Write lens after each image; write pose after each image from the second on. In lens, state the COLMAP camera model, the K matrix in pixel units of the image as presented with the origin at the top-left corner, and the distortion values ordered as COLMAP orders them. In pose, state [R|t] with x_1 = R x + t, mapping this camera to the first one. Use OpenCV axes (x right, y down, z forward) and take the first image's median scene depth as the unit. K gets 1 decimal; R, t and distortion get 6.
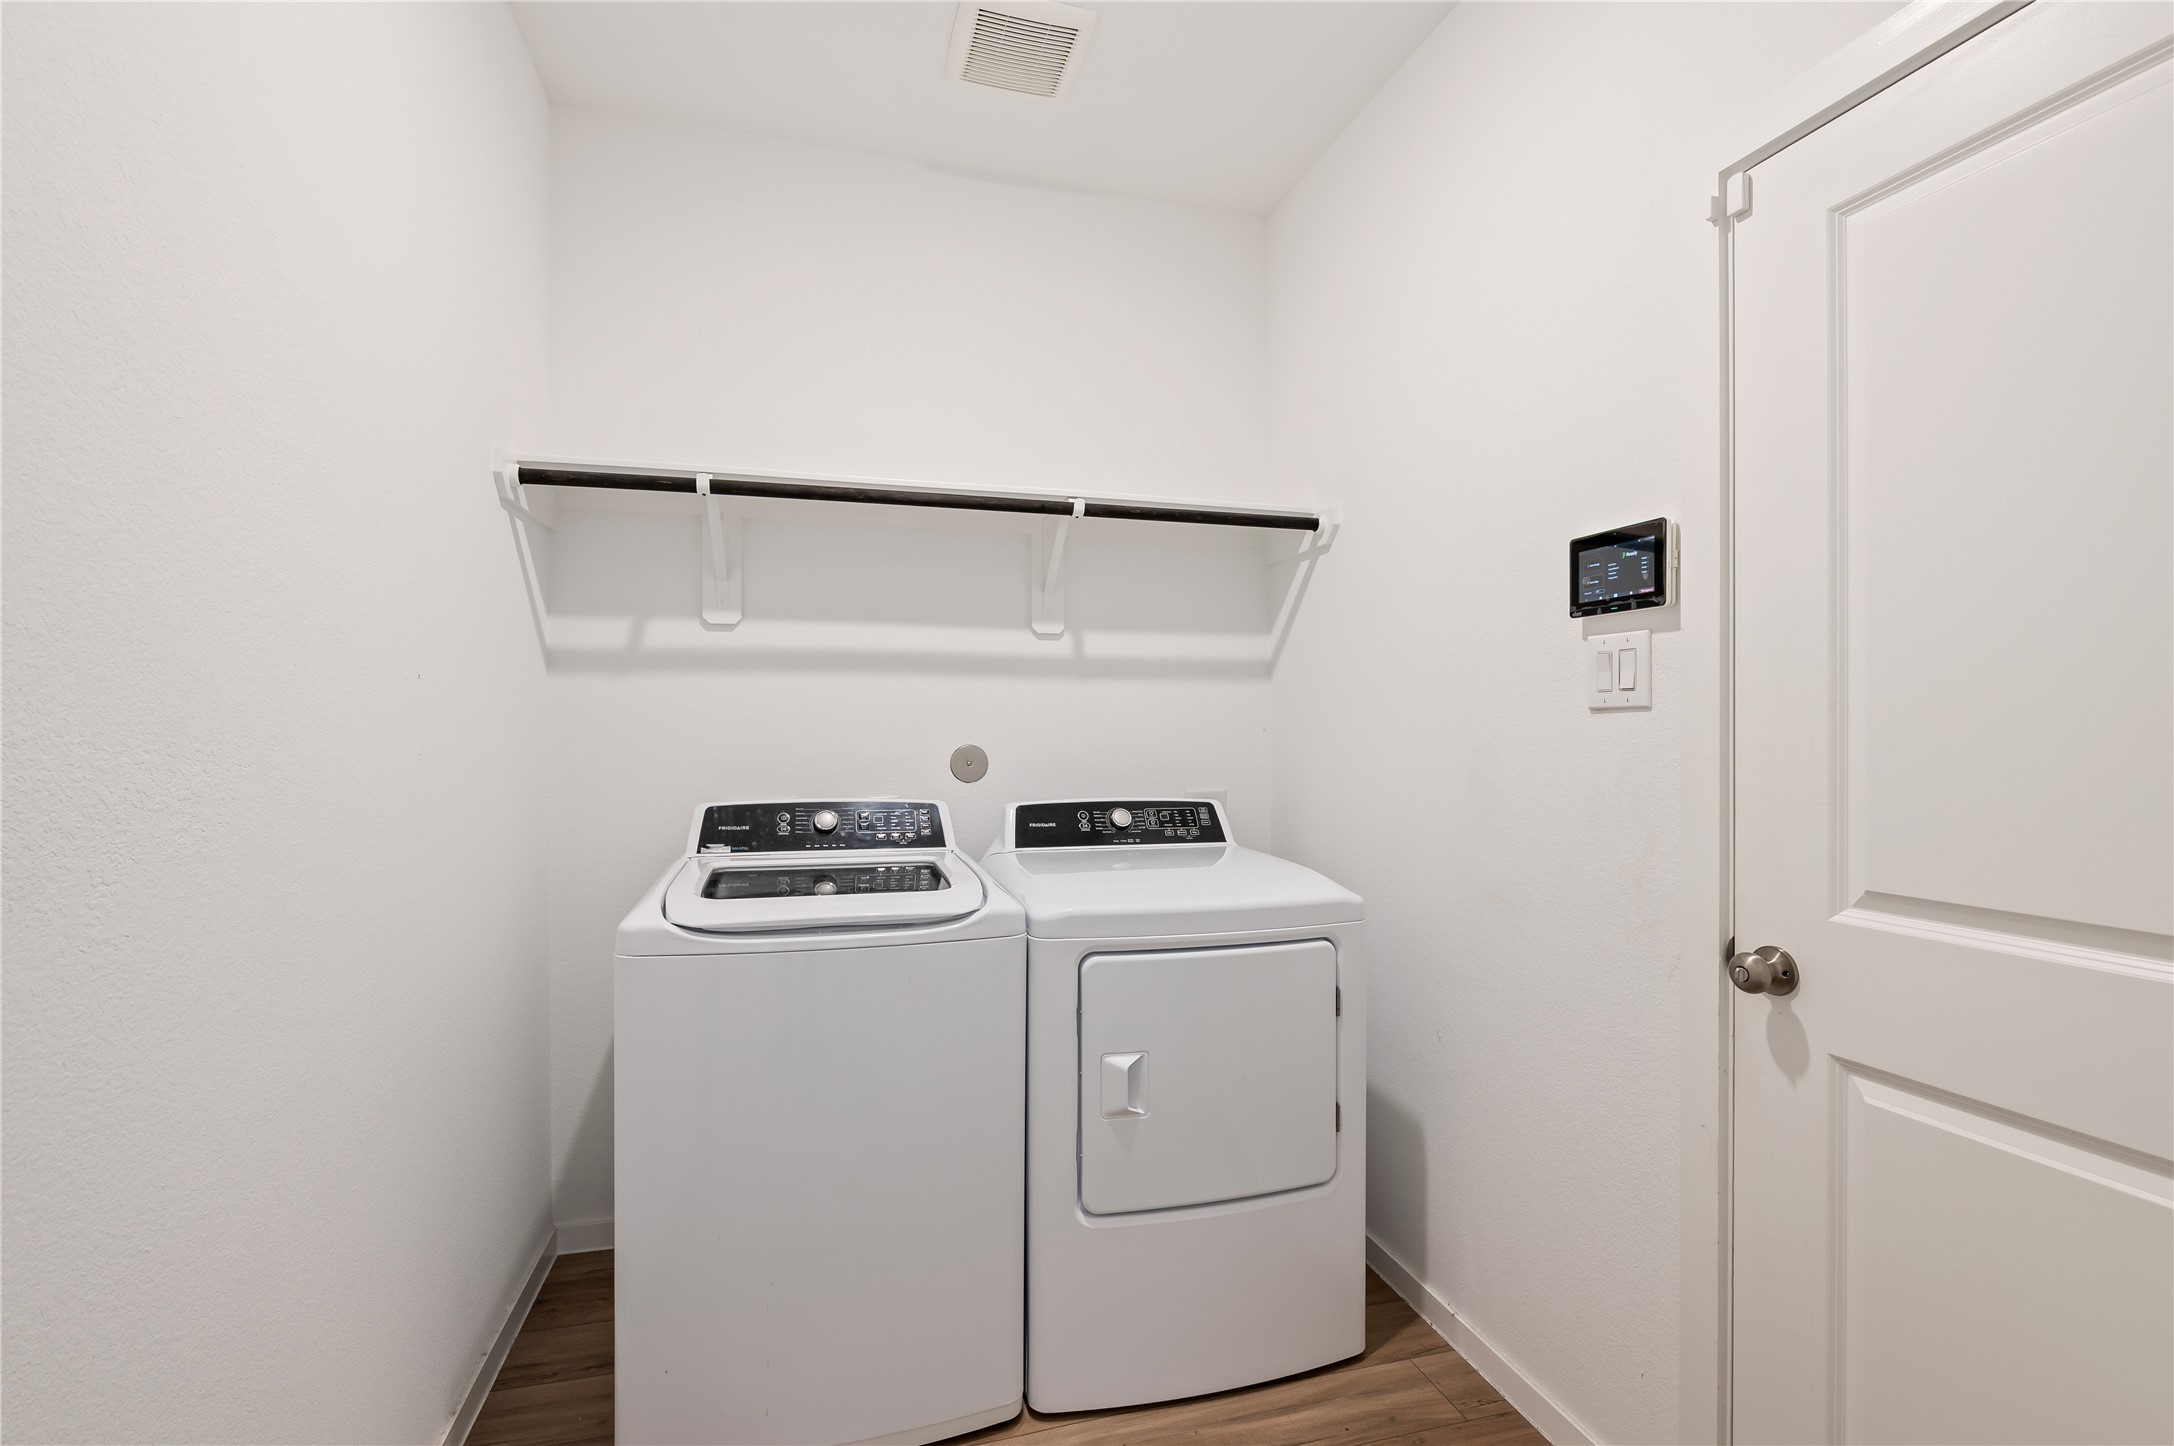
lens RADIAL K [[960.0, 0, 1093.1], [0, 960.0, 719.7], [0, 0, 1]] dist [-0.007647, 0.000009]
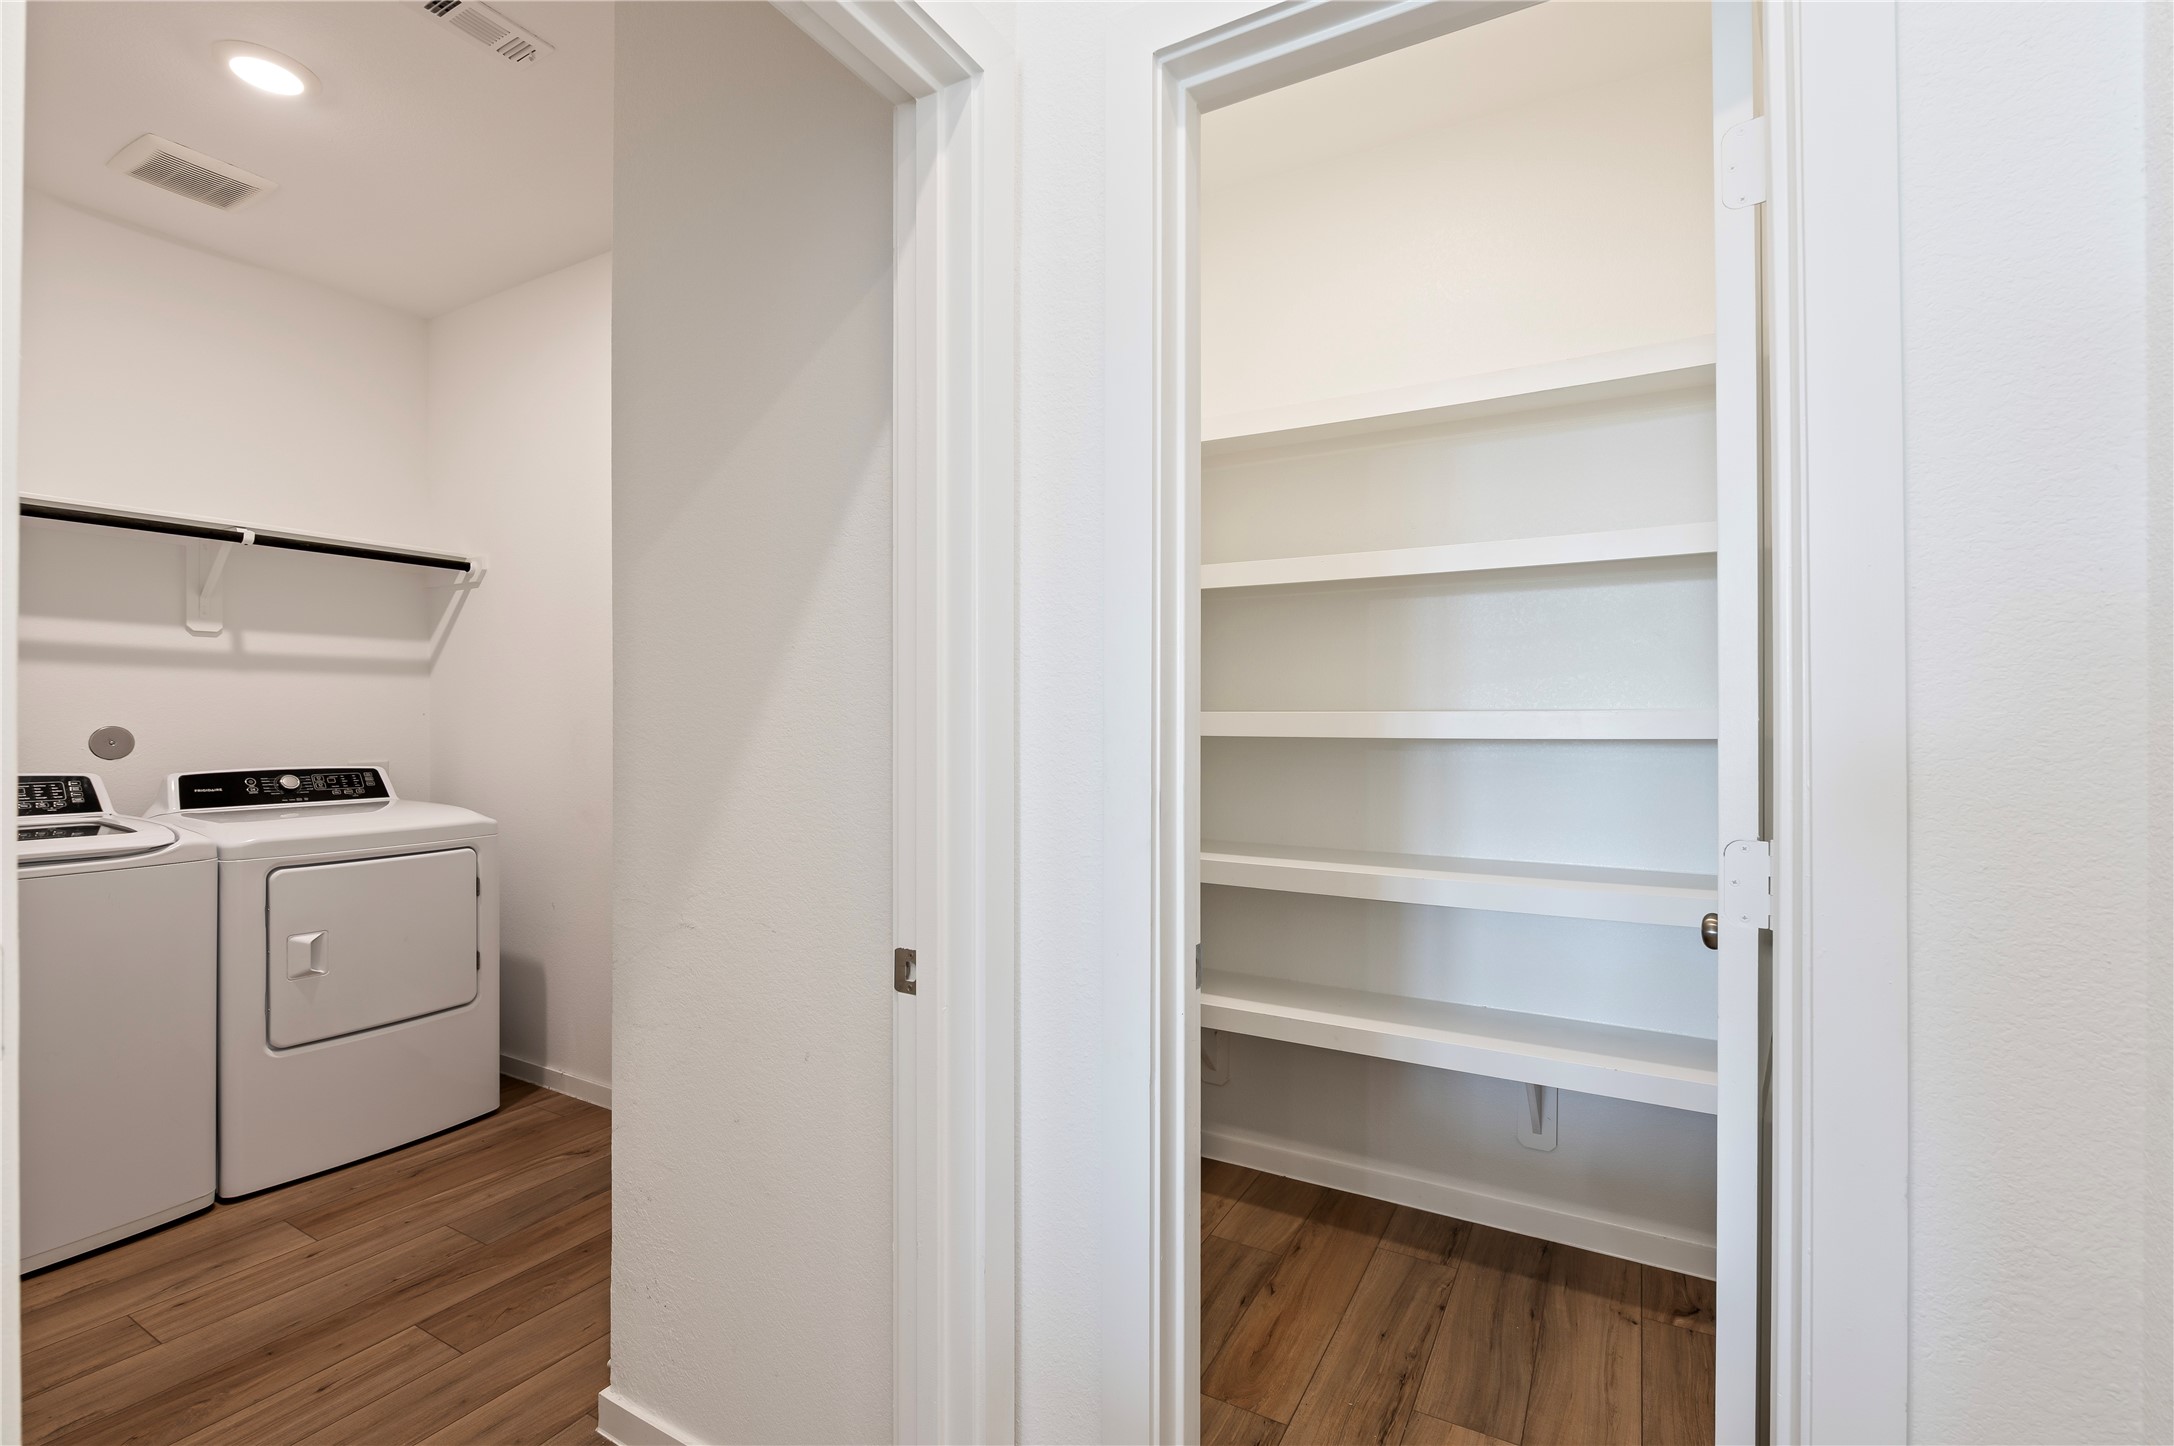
lens RADIAL K [[960.0, 0, 1093.1], [0, 960.0, 719.7], [0, 0, 1]] dist [-0.007647, 0.000009]
pose [[0.709807, -0.000607, 0.704396, -0.106919], [-0.007536, 0.999936, 0.008455, 0.000422], [-0.704356, -0.011309, 0.709757, -0.656013]]
